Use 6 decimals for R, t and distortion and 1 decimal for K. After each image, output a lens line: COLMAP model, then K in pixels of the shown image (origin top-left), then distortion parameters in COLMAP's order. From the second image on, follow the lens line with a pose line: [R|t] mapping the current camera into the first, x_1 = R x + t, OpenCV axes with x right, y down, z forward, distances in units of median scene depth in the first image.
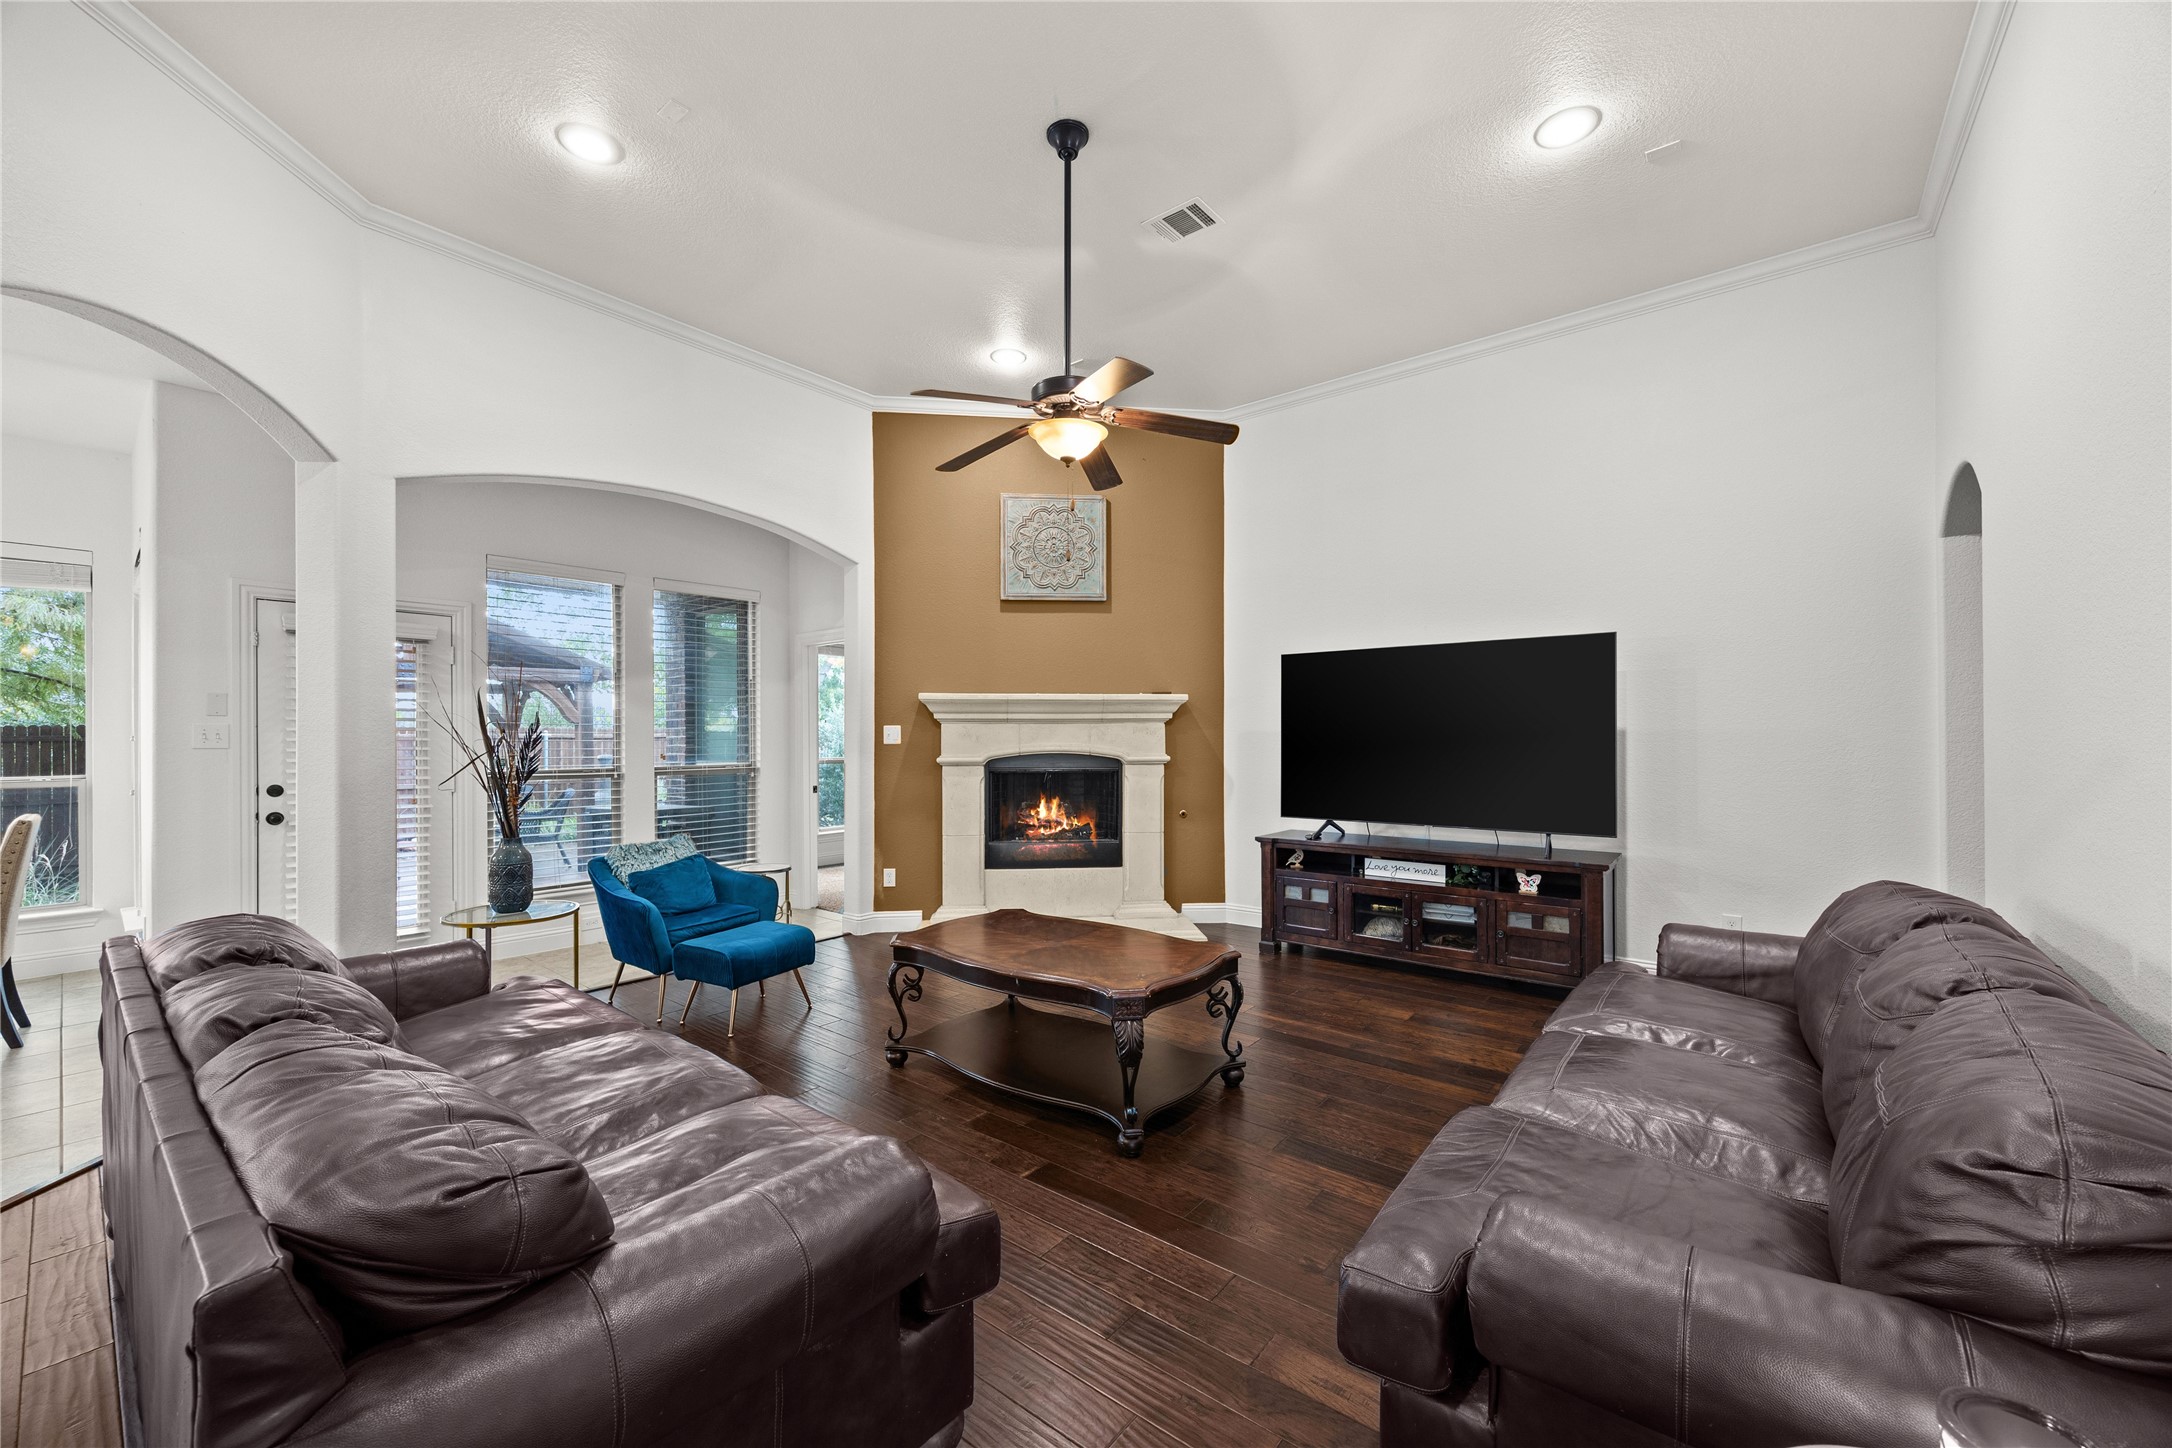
lens RADIAL K [[836.1, 0, 1074.3], [0, 836.1, 729.1], [0, 0, 1]] dist [-0.001243, 0.000017]
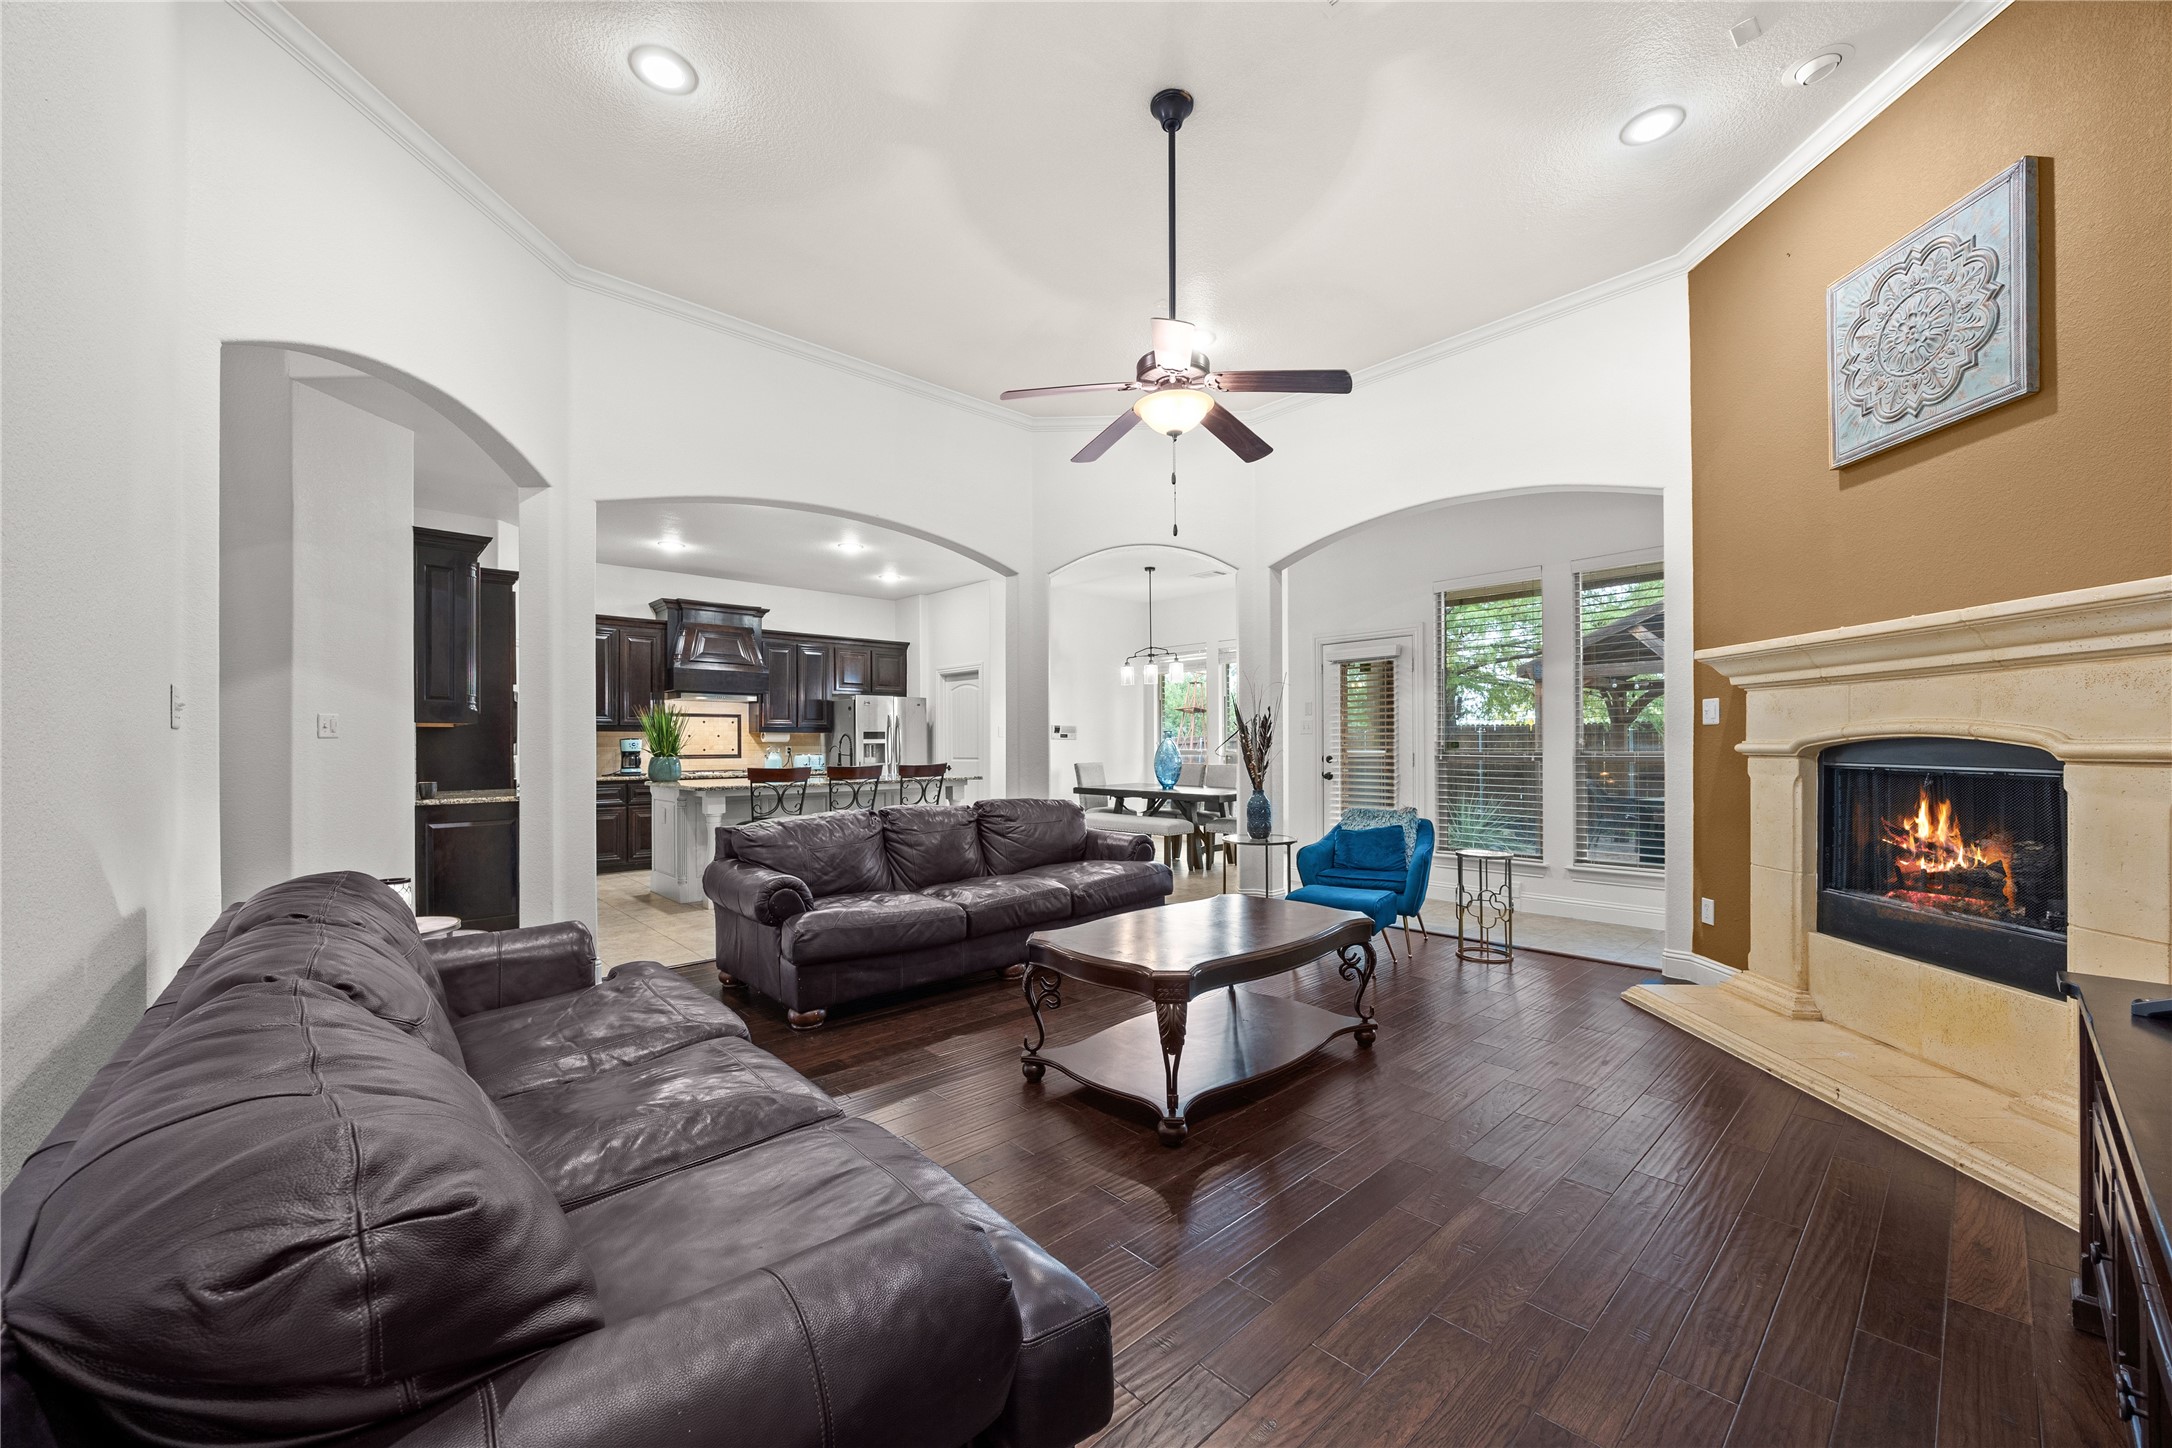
lens RADIAL K [[836.1, 0, 1074.3], [0, 836.1, 729.1], [0, 0, 1]] dist [-0.001243, 0.000017]
pose [[-0.143605, -0.013755, -0.989539, 0.561567], [0.004969, 0.999881, -0.014620, 0.029503], [0.989623, -0.007016, -0.143520, 0.577554]]
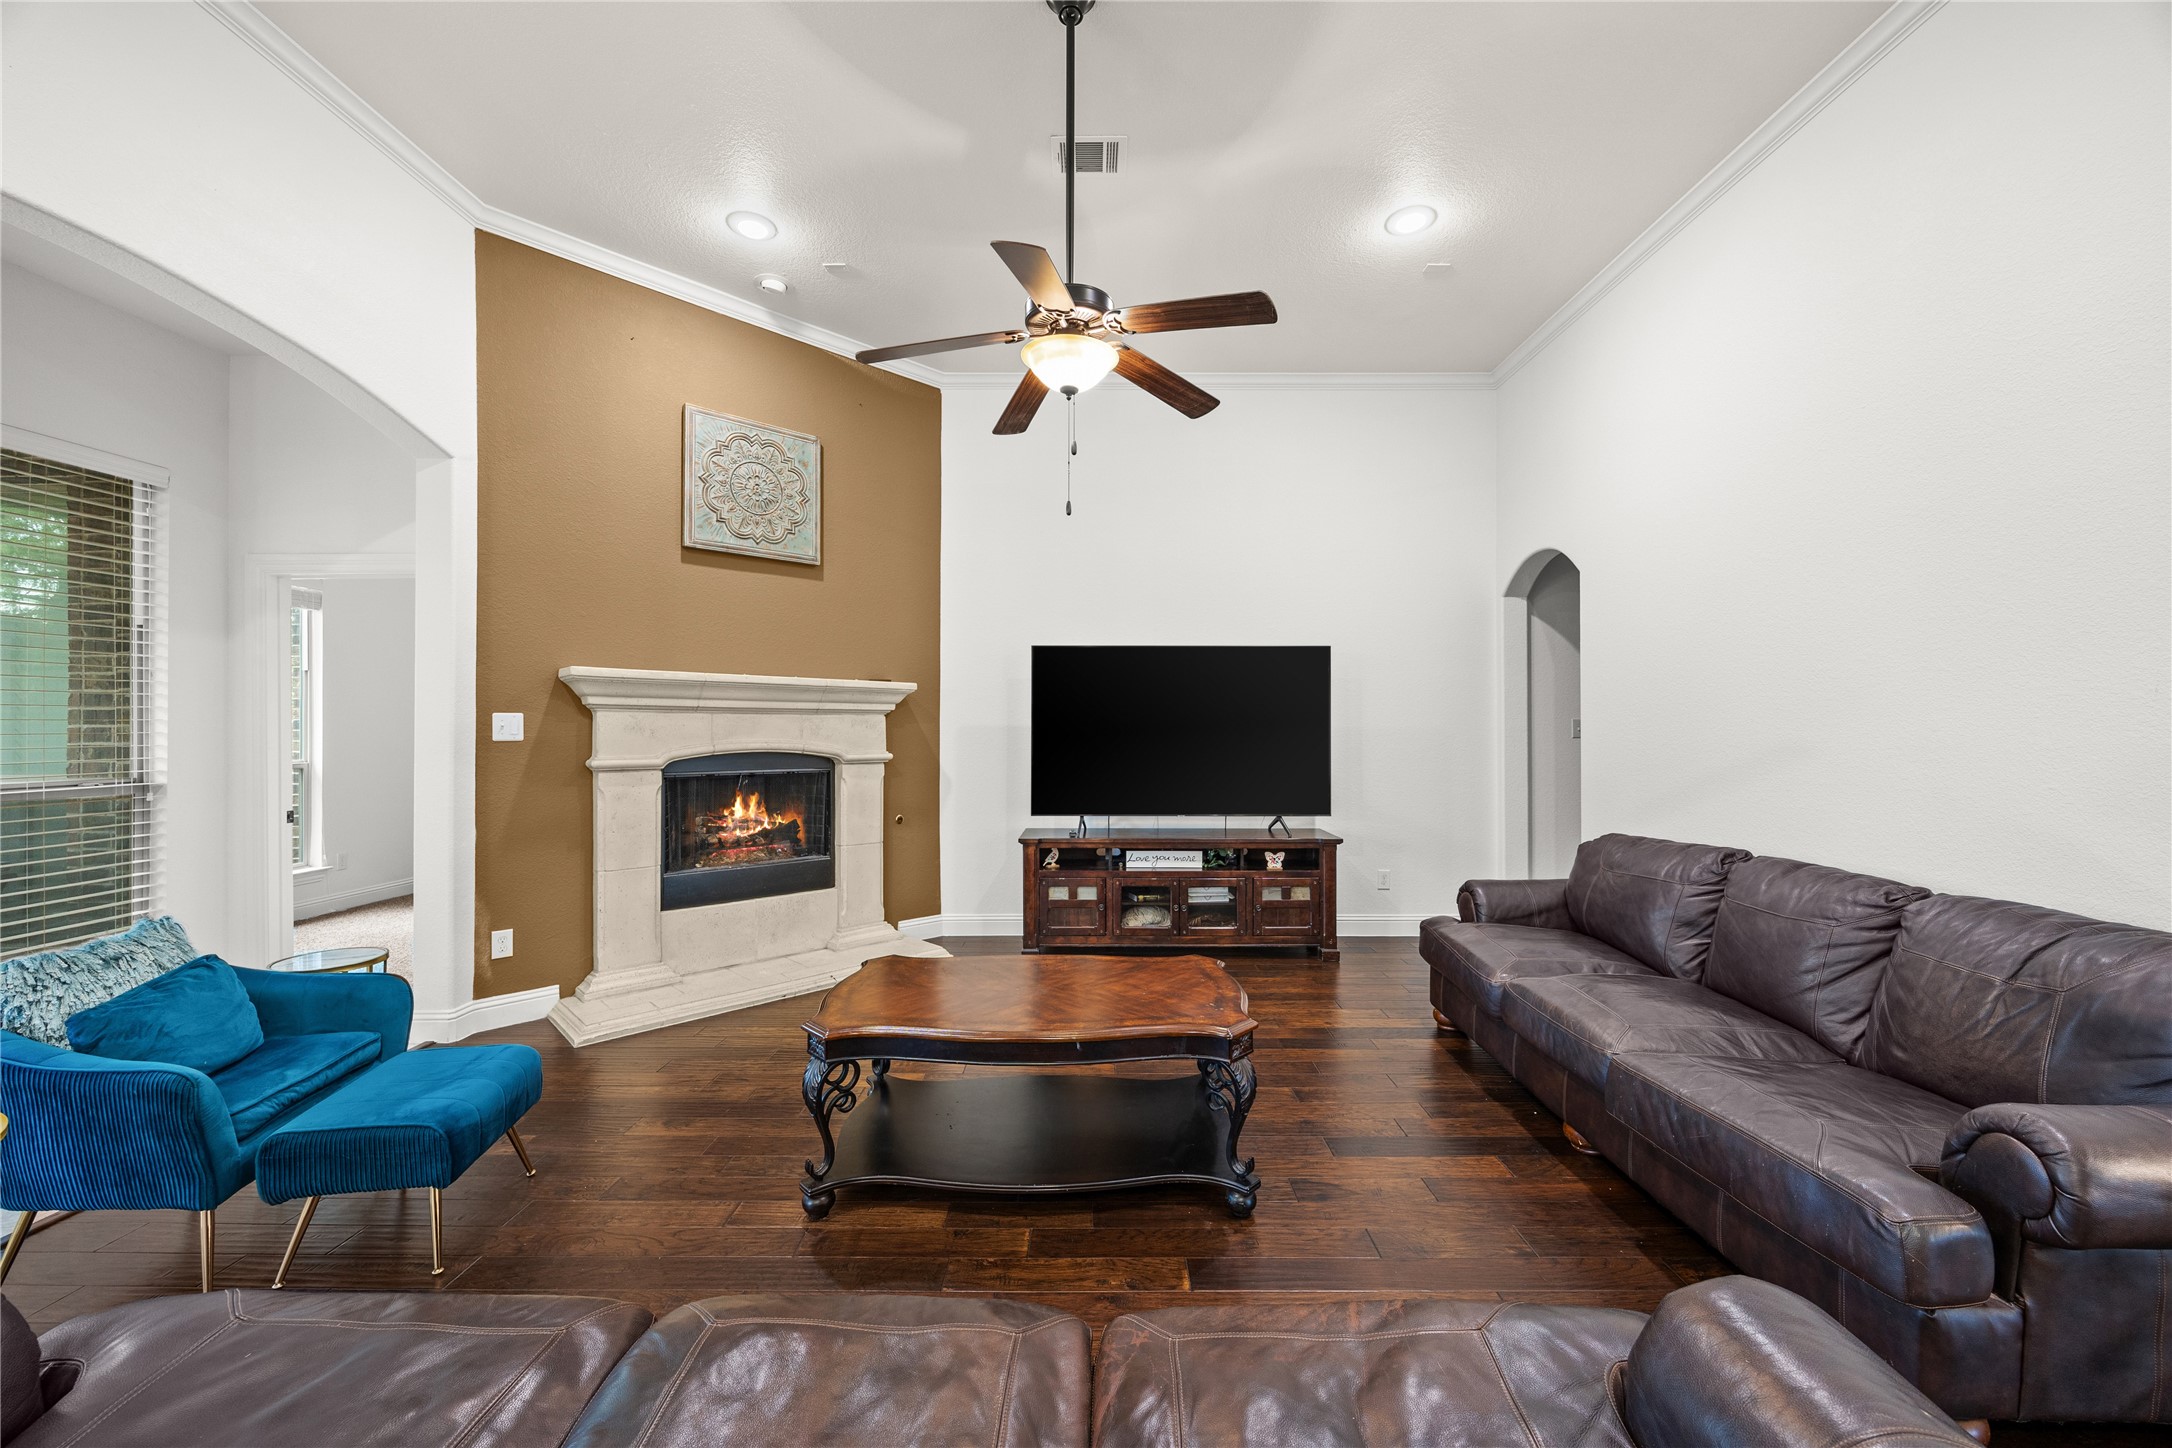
lens RADIAL K [[838.0, 0, 1086.0], [0, 838.0, 724.0], [0, 0, 1]] dist [0.000217, 0.000213]
pose [[0.776936, 0.009927, 0.629501, -0.282737], [-0.008585, 0.999950, -0.005172, 0.004325], [-0.629521, -0.001386, 0.776982, 0.200954]]
